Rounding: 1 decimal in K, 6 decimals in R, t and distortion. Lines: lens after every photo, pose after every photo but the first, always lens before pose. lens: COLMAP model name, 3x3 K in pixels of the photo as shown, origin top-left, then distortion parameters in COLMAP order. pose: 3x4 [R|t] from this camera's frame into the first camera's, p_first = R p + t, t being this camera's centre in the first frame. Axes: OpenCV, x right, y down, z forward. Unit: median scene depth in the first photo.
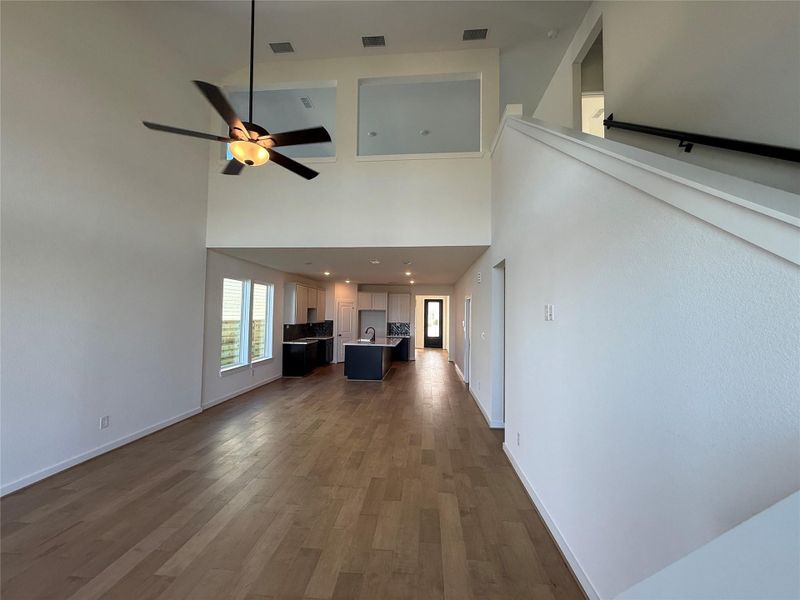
lens RADIAL K [[321.4, 0, 397.8], [0, 321.4, 301.7], [0, 0, 1]] dist [-0.001044, -0.000030]
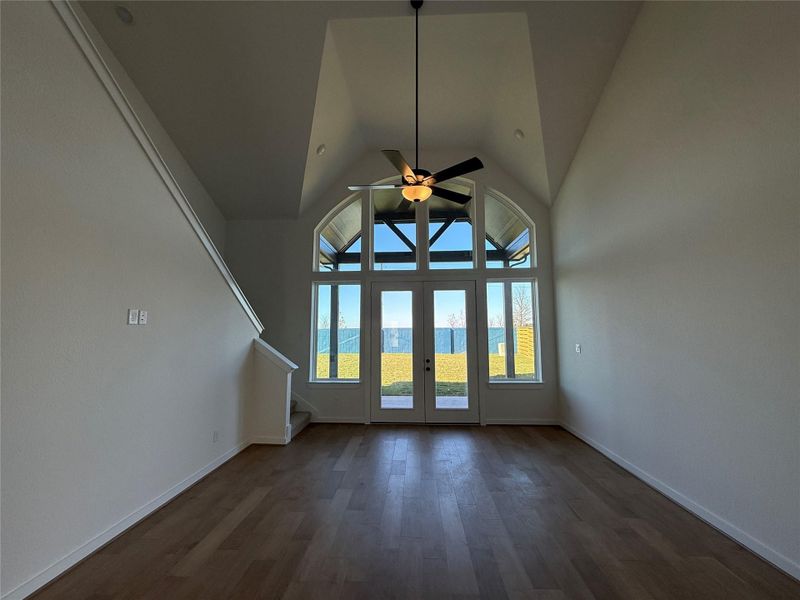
lens RADIAL K [[321.4, 0, 397.8], [0, 321.4, 301.7], [0, 0, 1]] dist [-0.001044, -0.000030]
pose [[-0.999383, -0.014265, -0.032110, -0.124215], [-0.009800, 0.990779, -0.135132, 0.044333], [0.033742, -0.134734, -0.990307, 0.769396]]
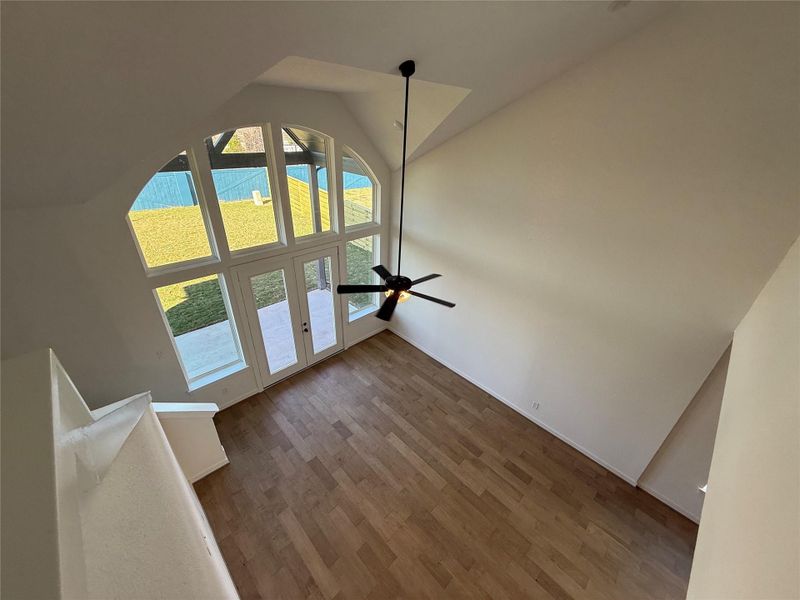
lens RADIAL K [[321.4, 0, 397.8], [0, 321.4, 301.7], [0, 0, 1]] dist [-0.001044, -0.000030]
pose [[-0.654217, 0.334180, -0.678472, 0.189246], [-0.018871, 0.889593, 0.456364, -0.385143], [0.756072, 0.311364, -0.575681, 0.653350]]
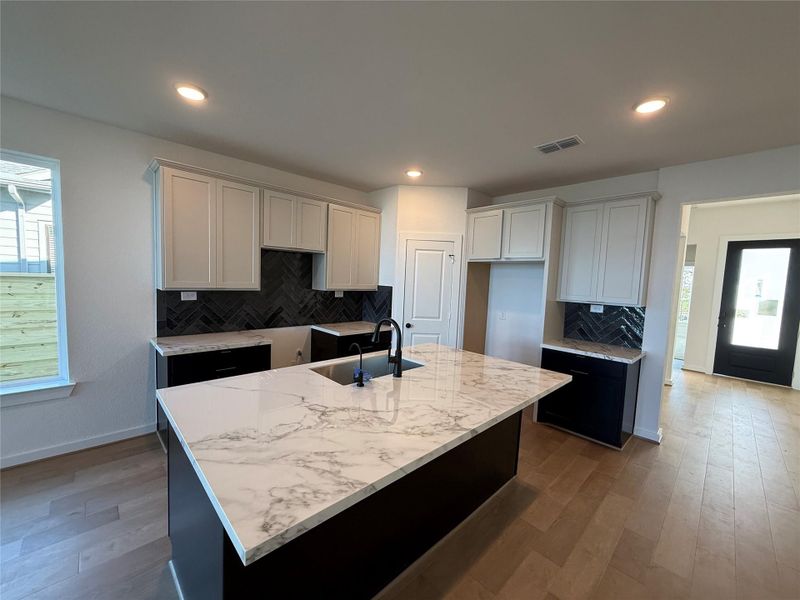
lens RADIAL K [[321.4, 0, 397.8], [0, 321.4, 301.7], [0, 0, 1]] dist [-0.001044, -0.000030]
pose [[0.758686, 0.061684, -0.648530, 0.090008], [-0.000774, 0.995592, 0.093788, 0.060681], [0.651456, -0.070654, 0.755389, 1.095921]]
